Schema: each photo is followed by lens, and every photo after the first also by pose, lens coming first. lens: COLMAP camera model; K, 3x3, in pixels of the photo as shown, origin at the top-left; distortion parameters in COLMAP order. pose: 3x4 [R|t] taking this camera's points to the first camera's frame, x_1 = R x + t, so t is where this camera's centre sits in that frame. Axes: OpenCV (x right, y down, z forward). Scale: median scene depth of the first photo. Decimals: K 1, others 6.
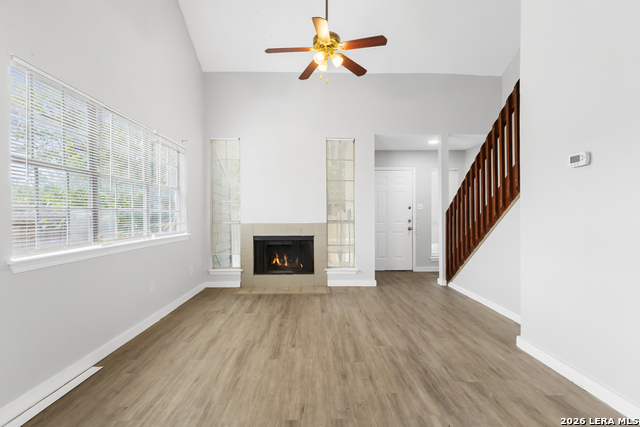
lens RADIAL K [[296.1, 0, 321.8], [0, 296.1, 216.6], [0, 0, 1]] dist [-0.002494, 0.000616]
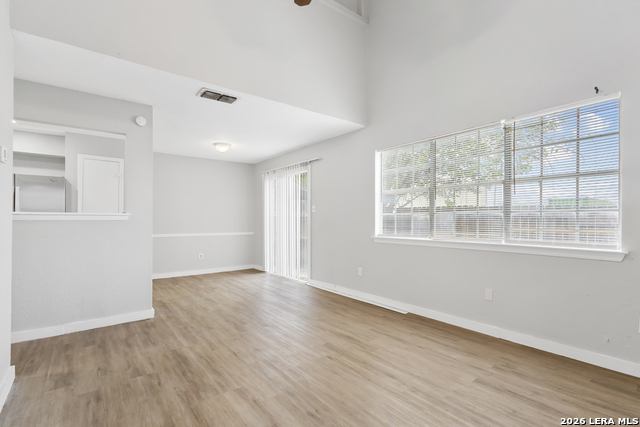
lens RADIAL K [[296.1, 0, 320.4], [0, 296.1, 216.4], [0, 0, 1]] dist [-0.002494, 0.000616]
pose [[-0.798477, -0.003856, -0.602013, 0.271923], [-0.001794, 0.999990, -0.004025, -0.000578], [0.602022, -0.002134, -0.798476, 0.962213]]
